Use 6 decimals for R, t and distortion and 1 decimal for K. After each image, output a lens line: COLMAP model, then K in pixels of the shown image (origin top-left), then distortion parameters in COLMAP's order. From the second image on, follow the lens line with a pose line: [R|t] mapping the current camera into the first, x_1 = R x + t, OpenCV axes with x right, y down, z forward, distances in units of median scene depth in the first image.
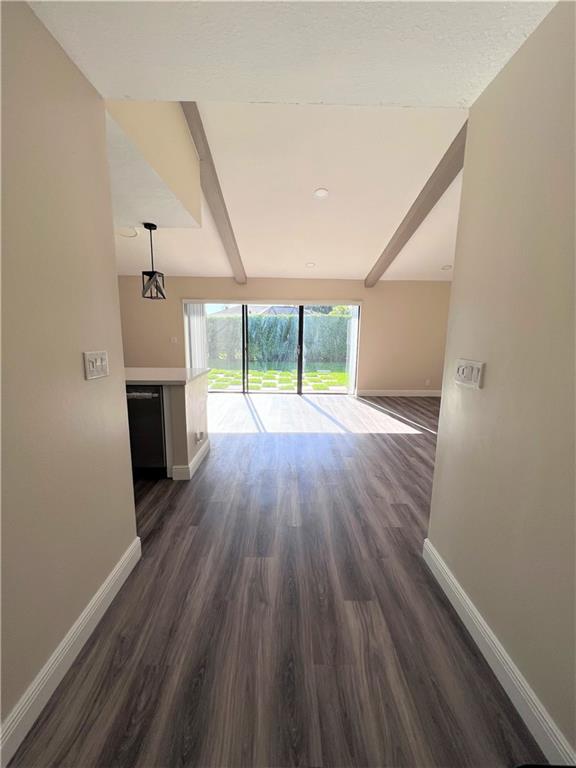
lens RADIAL K [[306.1, 0, 288.0], [0, 306.1, 384.0], [0, 0, 1]] dist [-0.000564, -0.000369]
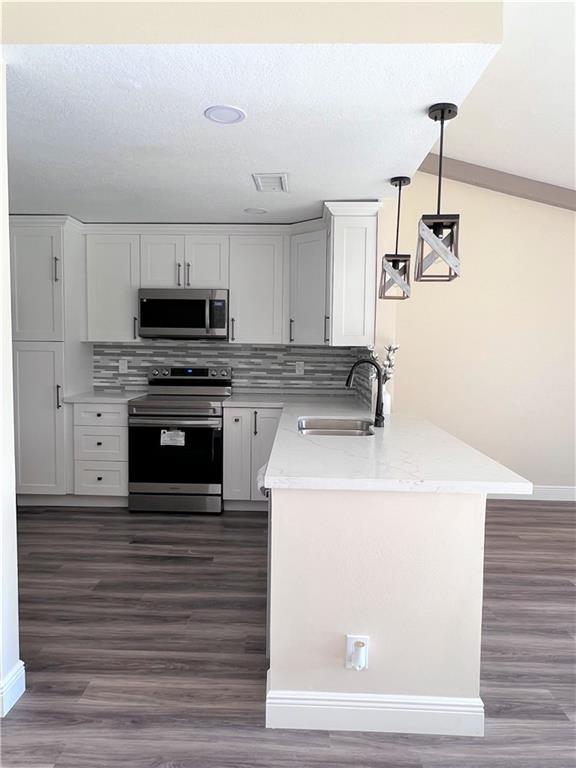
lens RADIAL K [[523.9, 0, 288.0], [0, 523.9, 384.0], [0, 0, 1]] dist [0.000620, 0.002155]
pose [[-0.044376, 0.052710, -0.997623, 0.144506], [-0.186671, 0.980582, 0.060113, -0.073447], [0.981420, 0.188895, -0.033675, 0.428741]]
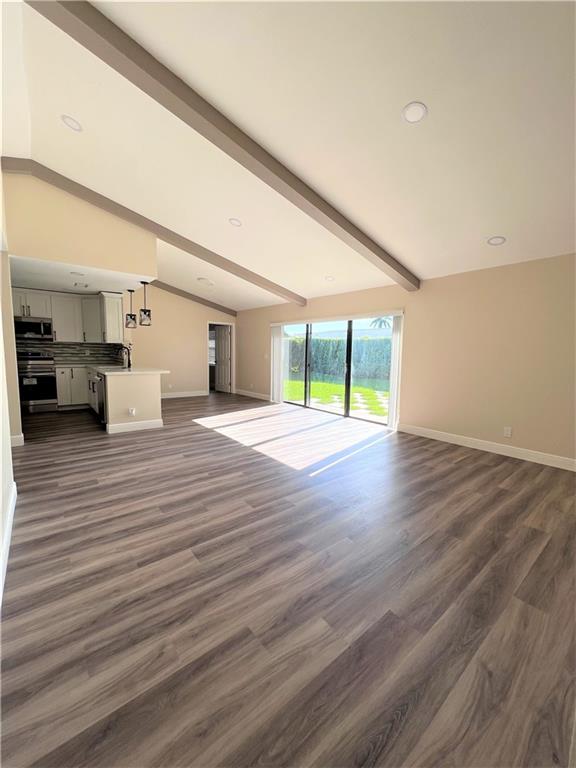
lens RADIAL K [[306.1, 0, 288.0], [0, 306.1, 384.0], [0, 0, 1]] dist [-0.000564, -0.000369]
pose [[0.614919, 0.074553, -0.785058, 0.672379], [-0.141542, 0.989788, -0.016872, -0.025405], [0.775784, 0.121493, 0.619192, 0.309875]]
